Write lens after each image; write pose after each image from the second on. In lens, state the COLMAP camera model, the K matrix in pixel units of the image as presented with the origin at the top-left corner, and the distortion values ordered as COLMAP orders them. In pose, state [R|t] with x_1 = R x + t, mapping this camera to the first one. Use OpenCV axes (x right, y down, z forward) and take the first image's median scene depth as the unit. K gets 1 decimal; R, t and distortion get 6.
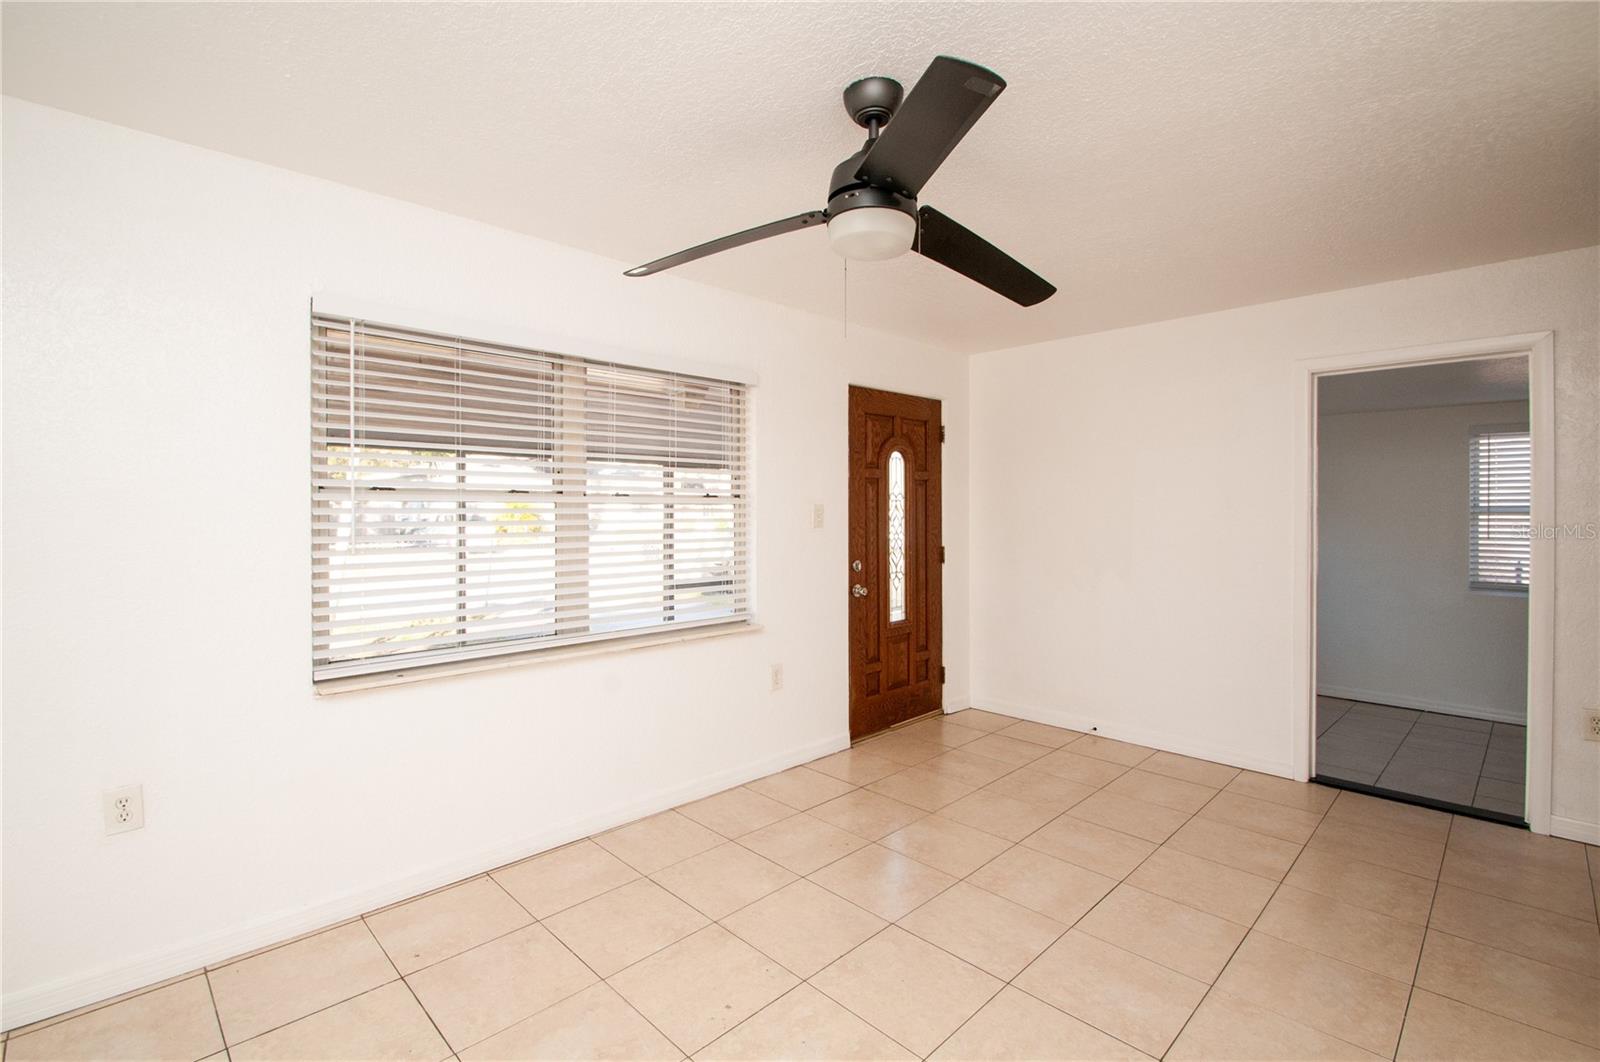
lens RADIAL K [[735.1, 0, 776.8], [0, 735.1, 507.3], [0, 0, 1]] dist [-0.002579, -0.001101]
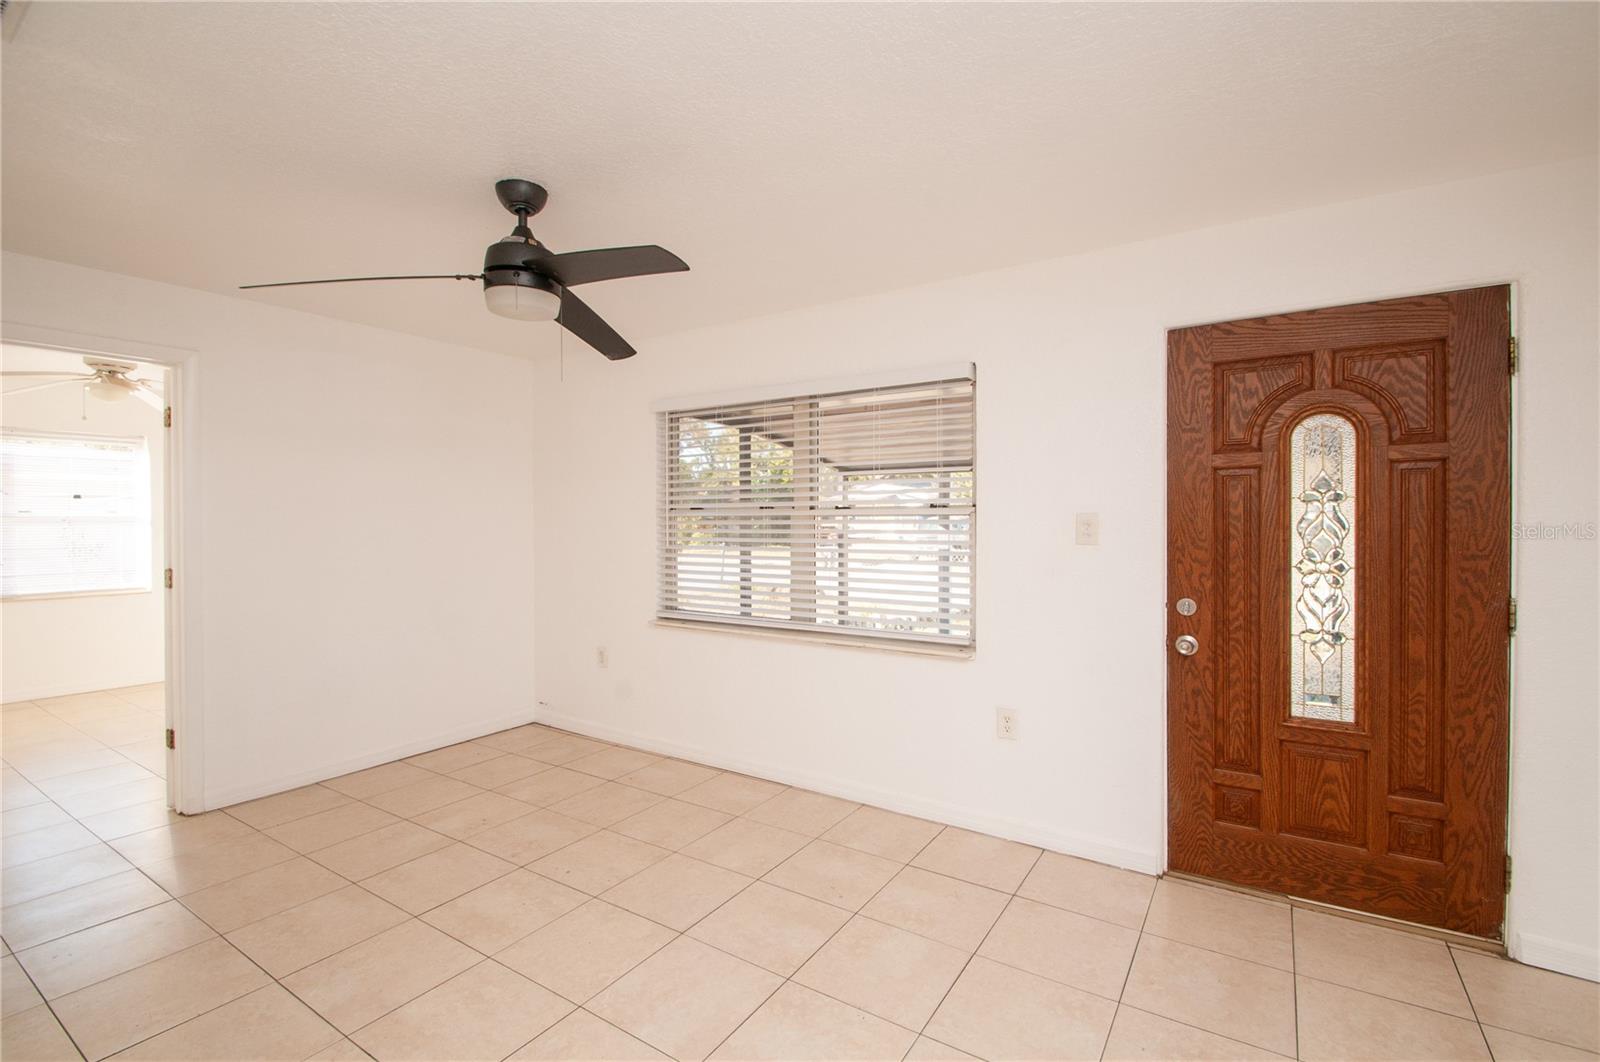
lens RADIAL K [[703.4, 0, 804.0], [0, 703.4, 532.4], [0, 0, 1]] dist [-0.004583, -0.000978]
pose [[0.227336, 0.011666, -0.973746, 0.638584], [0.004148, 0.999908, 0.012948, 0.005077], [0.973808, -0.006982, 0.227267, 0.539649]]
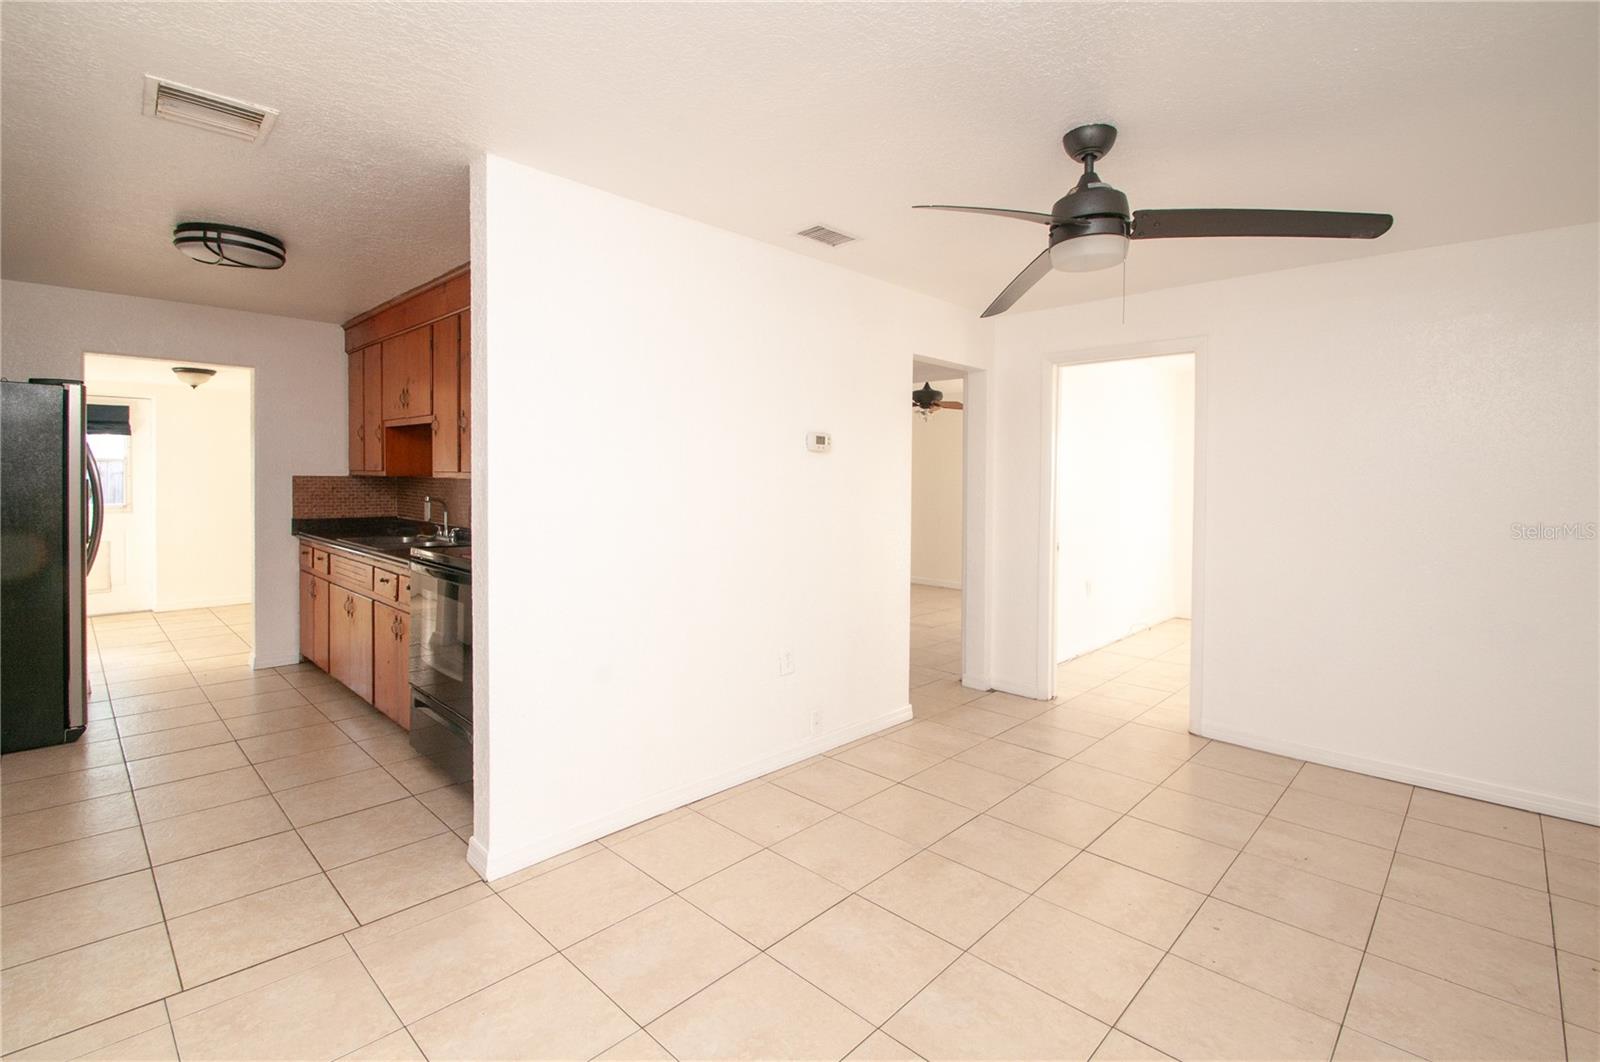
lens RADIAL K [[735.1, 0, 776.8], [0, 735.1, 507.3], [0, 0, 1]] dist [-0.002579, -0.001101]
pose [[-0.999608, -0.014635, -0.023855, 0.303358], [-0.015500, 0.999214, 0.036496, 0.003607], [0.023302, 0.036852, -0.999049, 0.986119]]
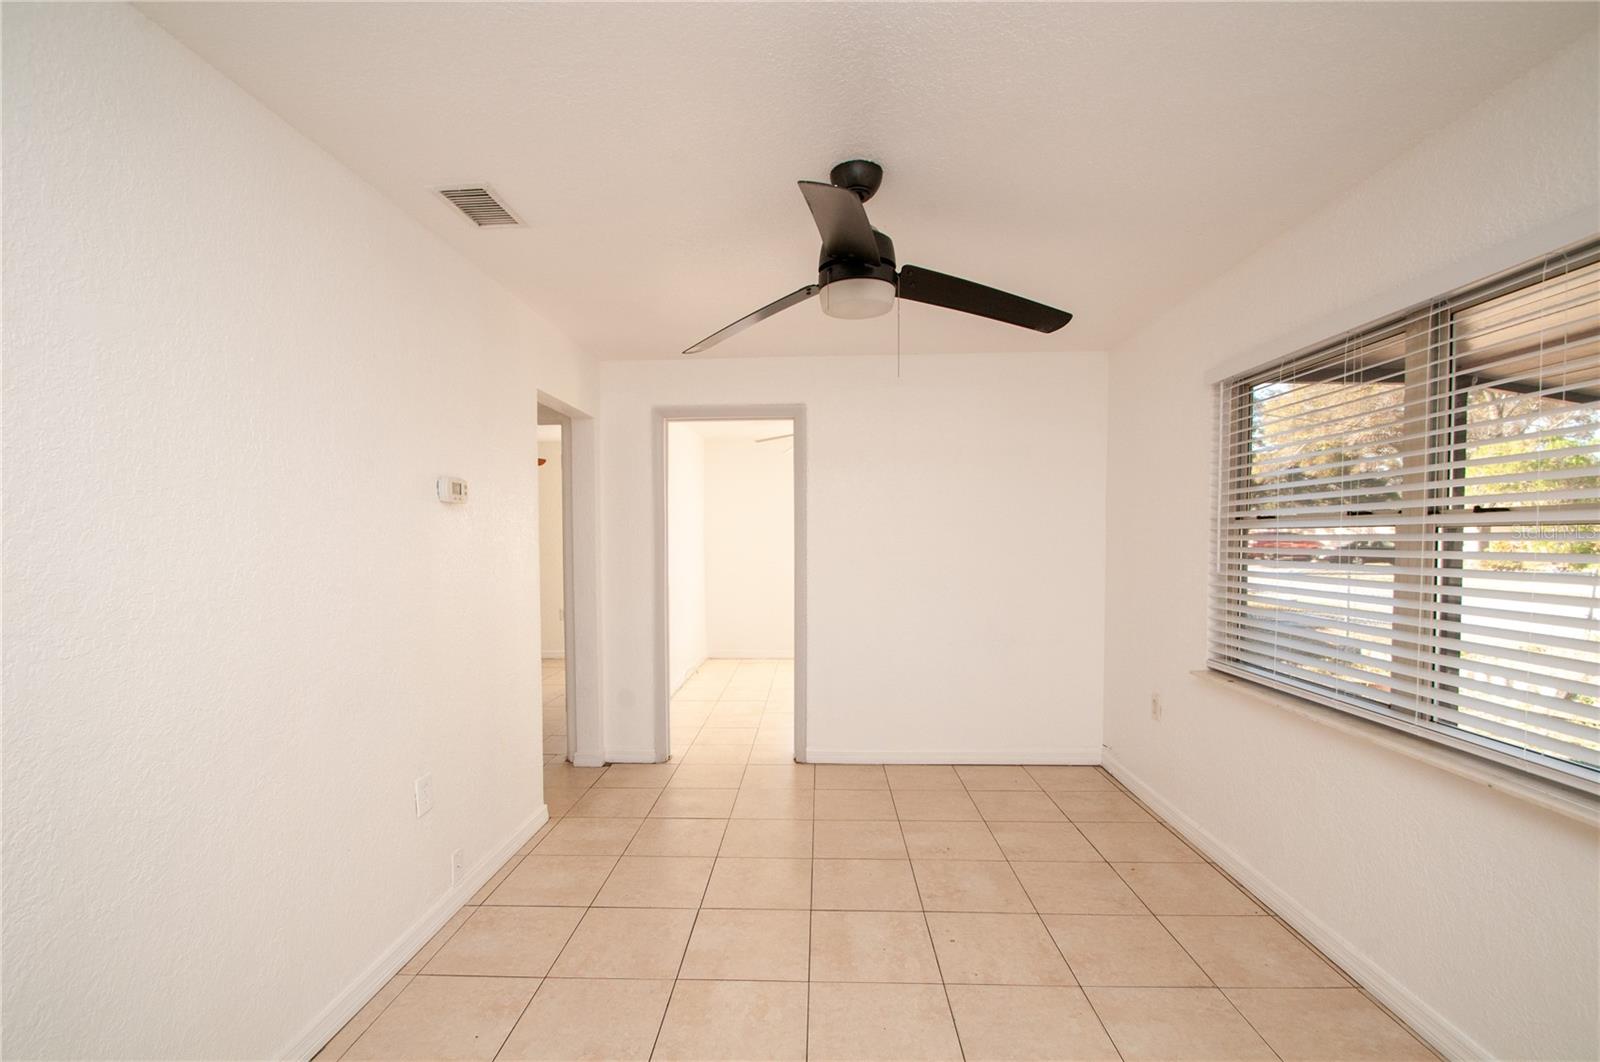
lens RADIAL K [[708.4, 0, 798.7], [0, 708.4, 572.6], [0, 0, 1]] dist [0.003716, -0.000246]
pose [[-0.720358, 0.035789, -0.692679, 0.438339], [0.006276, 0.998963, 0.045087, 0.002899], [0.693574, 0.028131, -0.719836, 0.787899]]
